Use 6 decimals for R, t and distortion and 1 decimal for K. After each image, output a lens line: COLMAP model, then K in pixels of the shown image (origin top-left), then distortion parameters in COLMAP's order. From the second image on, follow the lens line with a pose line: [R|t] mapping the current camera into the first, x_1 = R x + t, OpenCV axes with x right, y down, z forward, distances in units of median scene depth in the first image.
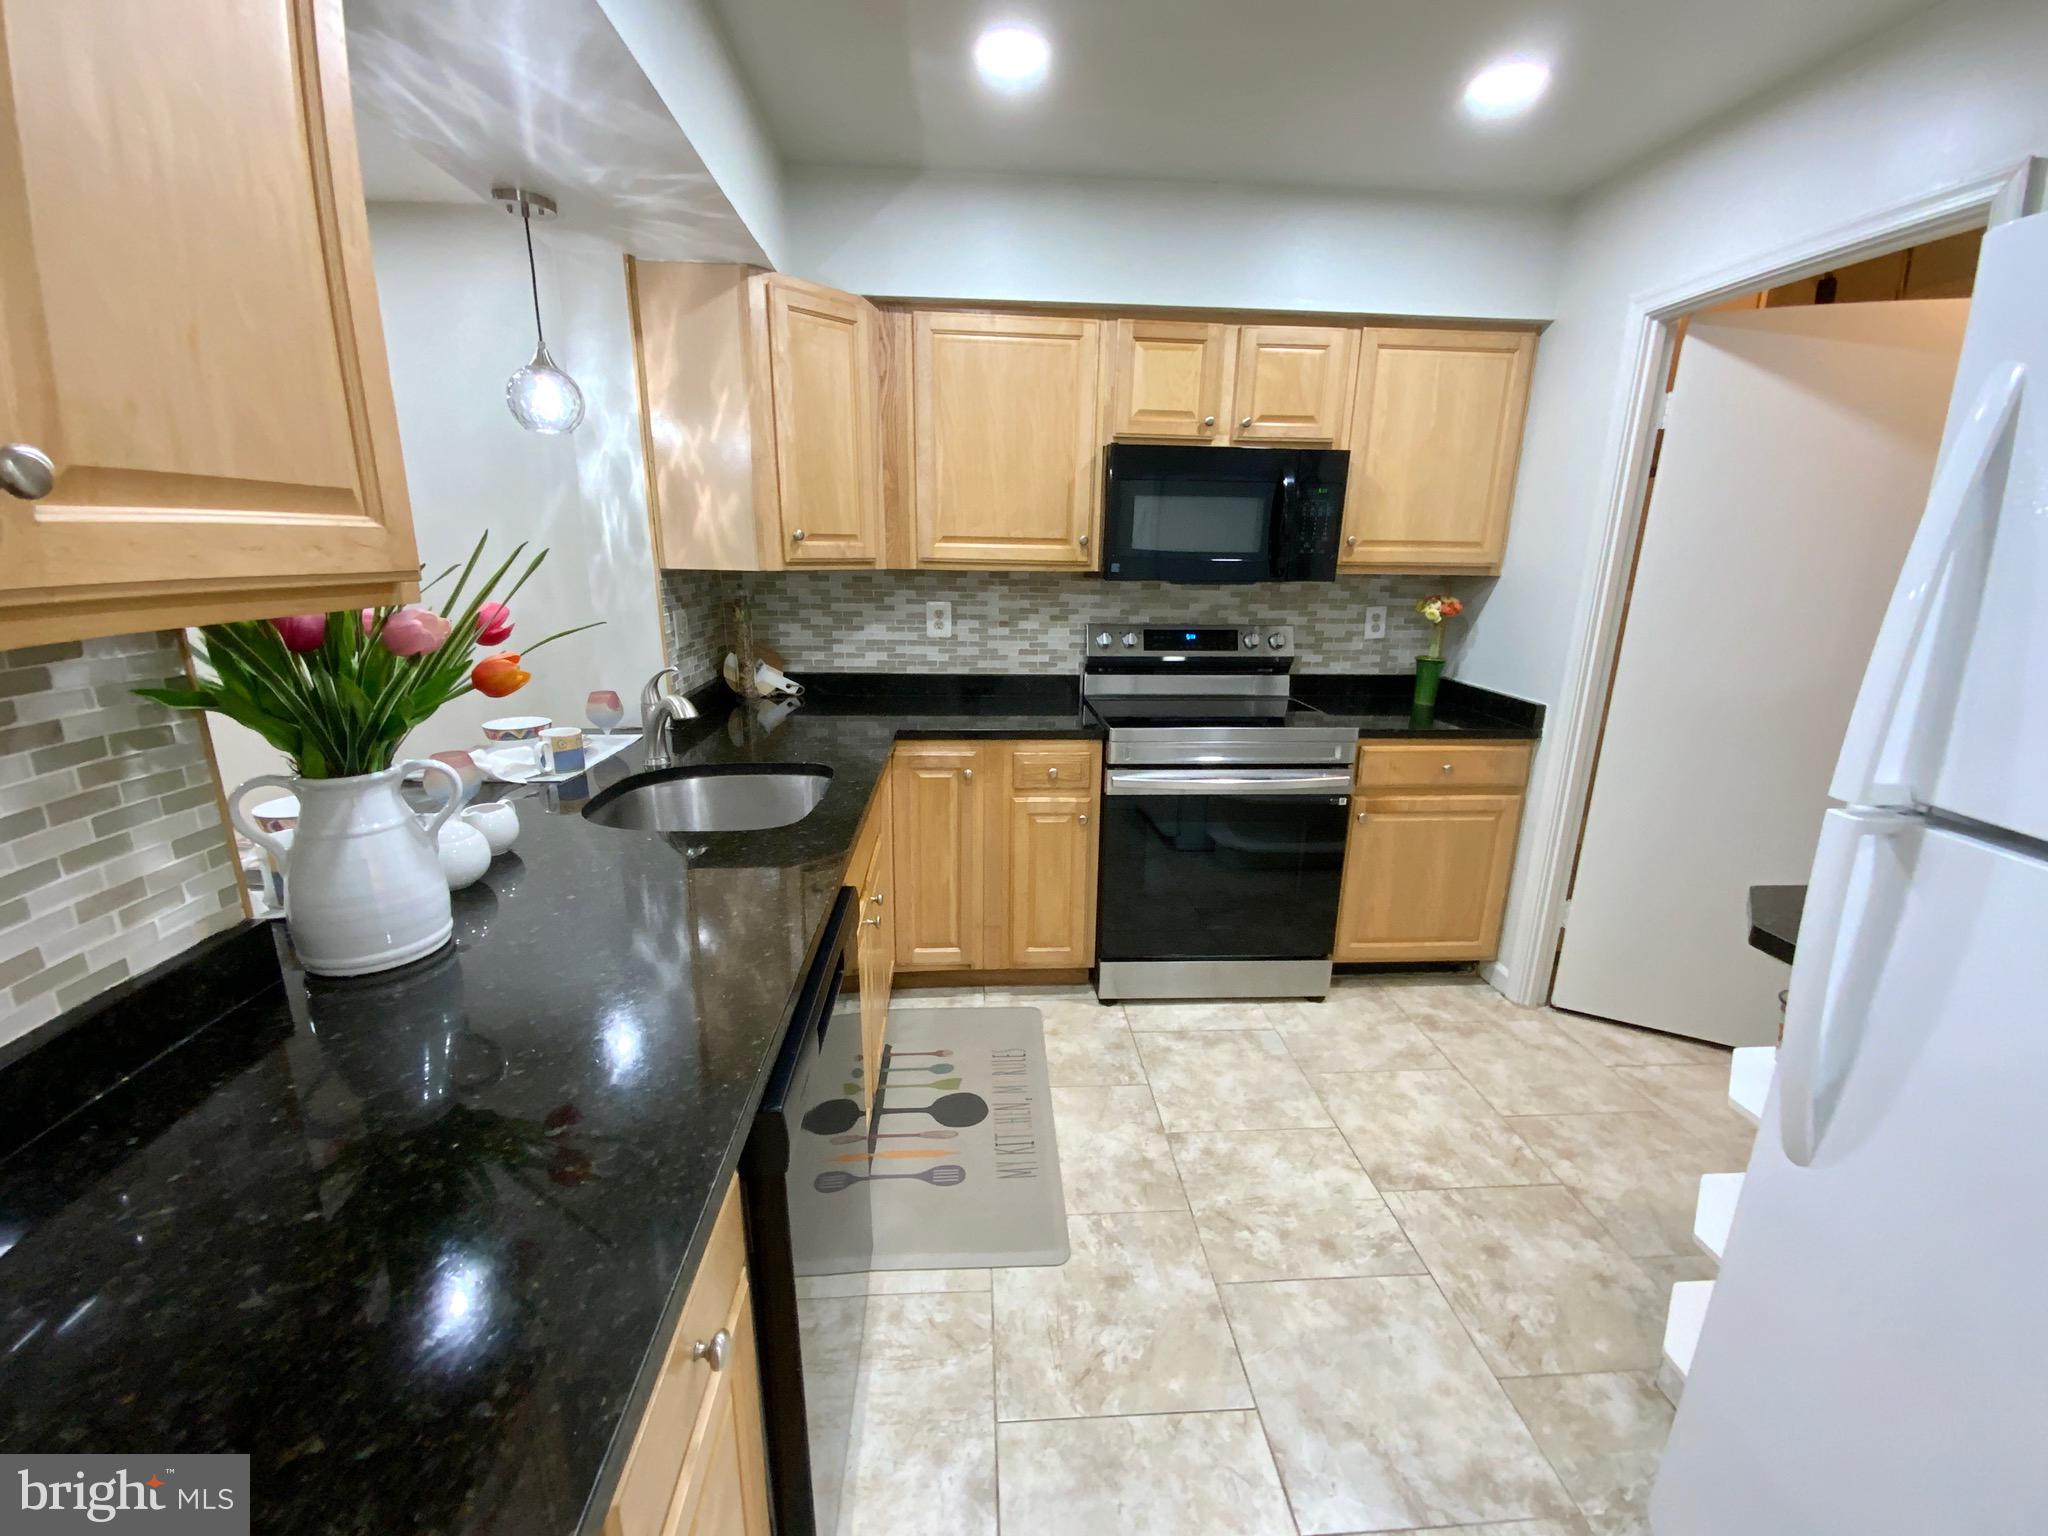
lens RADIAL K [[825.0, 0, 1035.6], [0, 825.0, 770.8], [0, 0, 1]] dist [-0.003895, -0.009177]
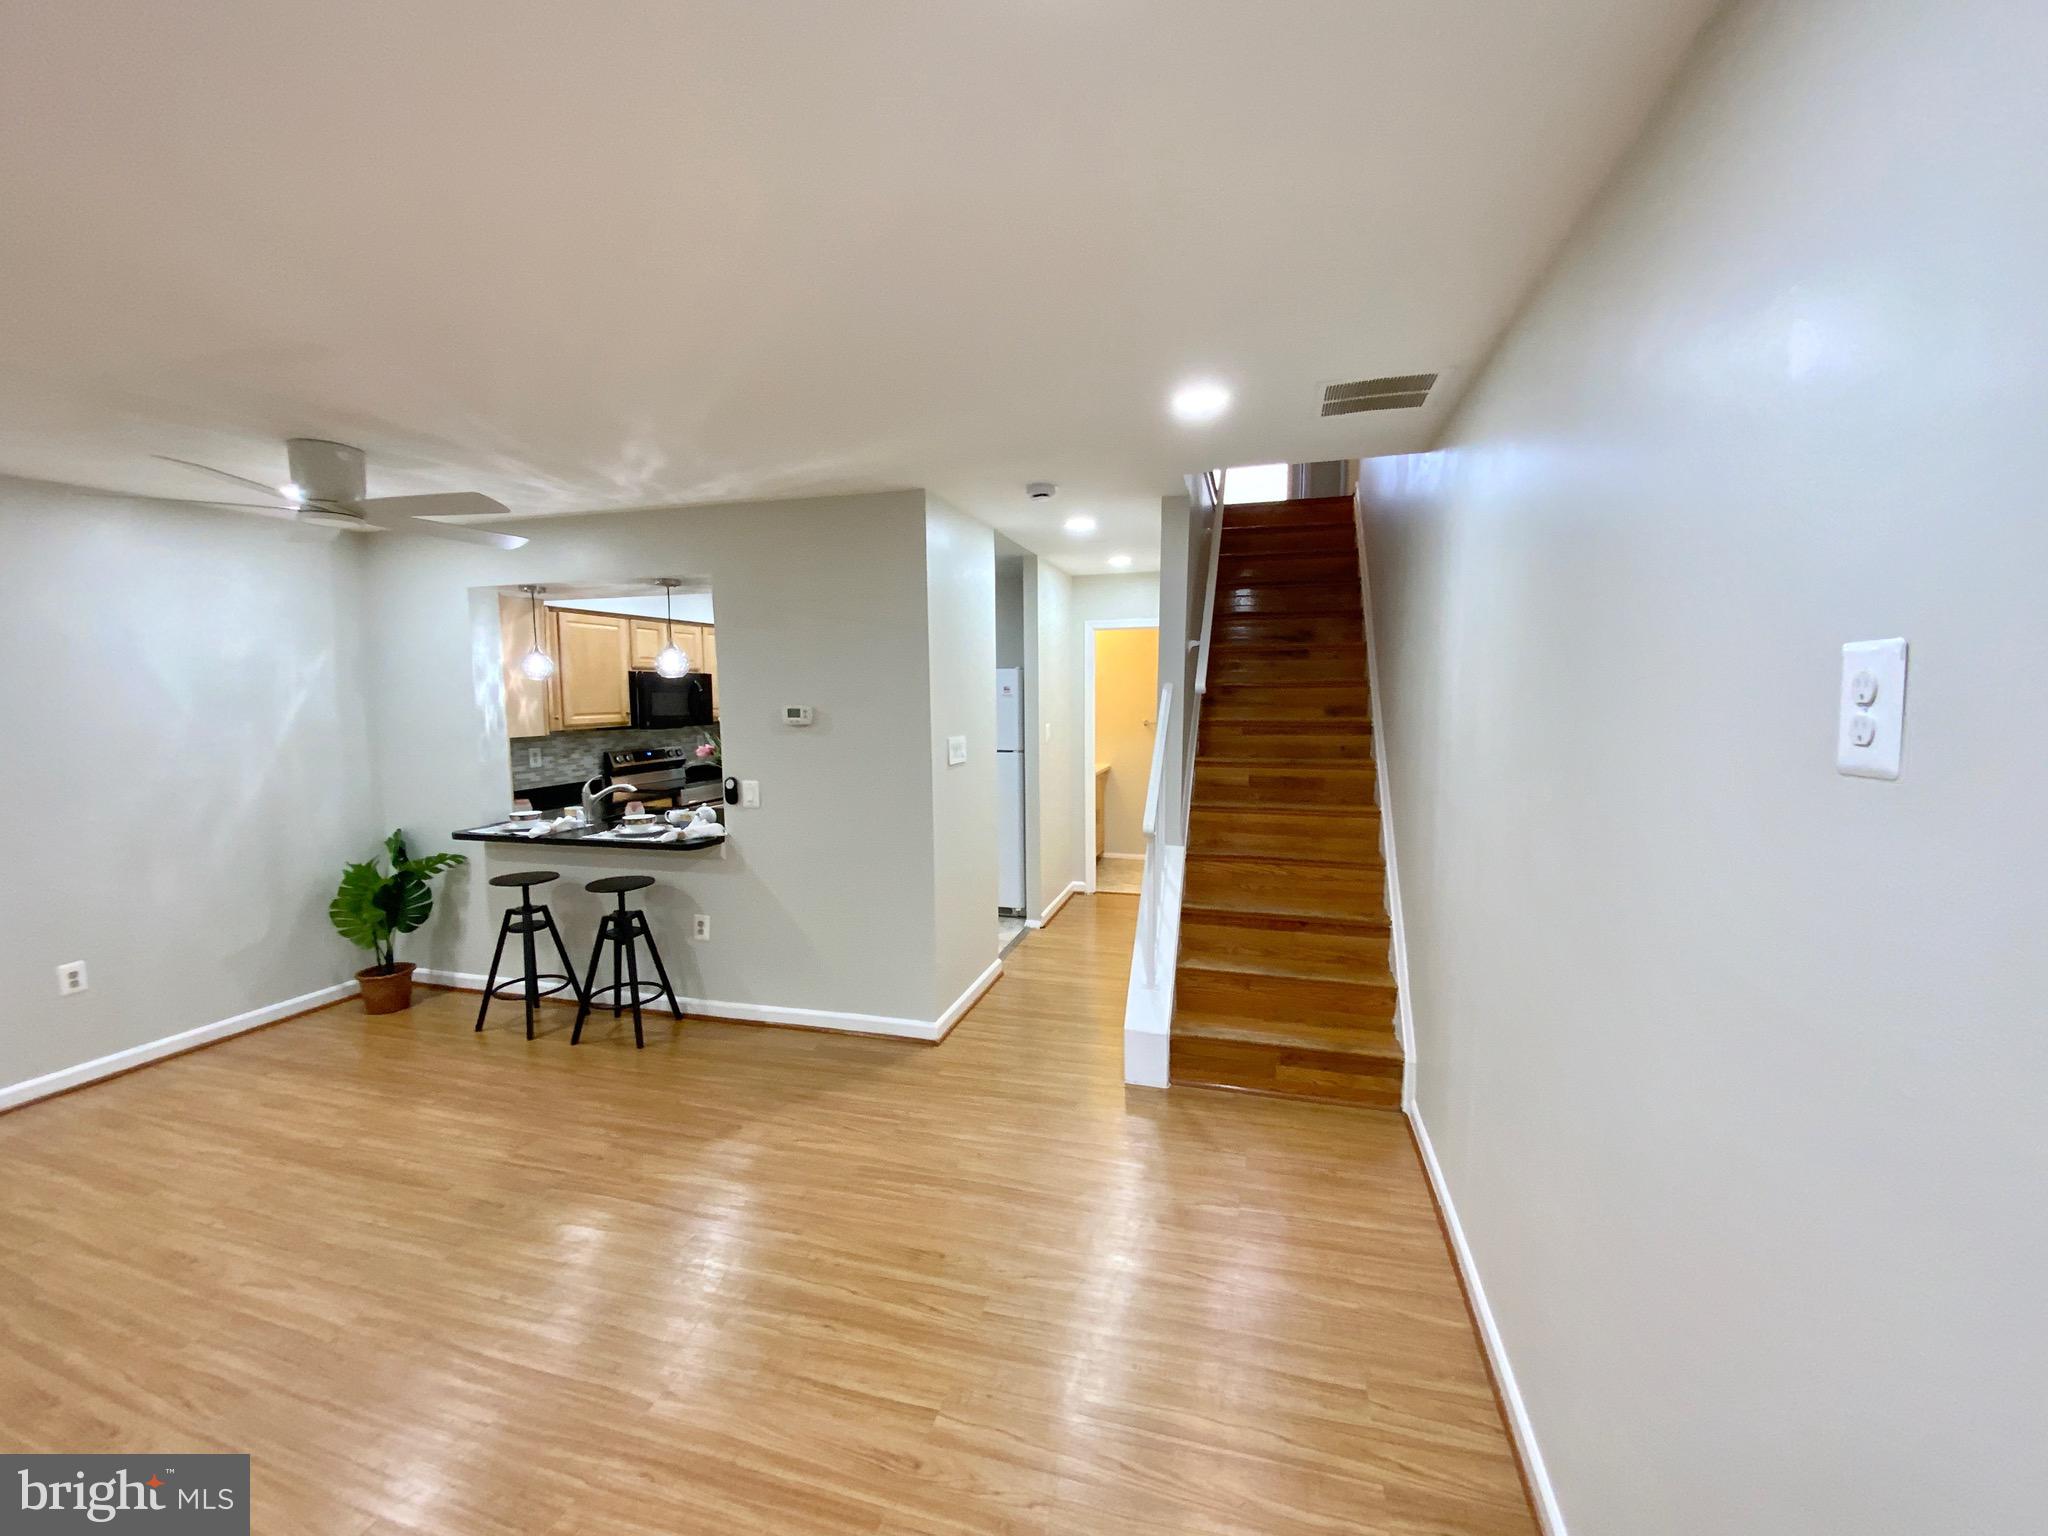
lens RADIAL K [[825.0, 0, 1037.9], [0, 825.0, 763.0], [0, 0, 1]] dist [-0.003895, -0.009177]
pose [[0.349067, -0.103848, 0.931326, -1.597566], [0.250632, 0.967981, 0.013997, 0.088310], [-0.902959, 0.228534, 0.363918, -0.729297]]
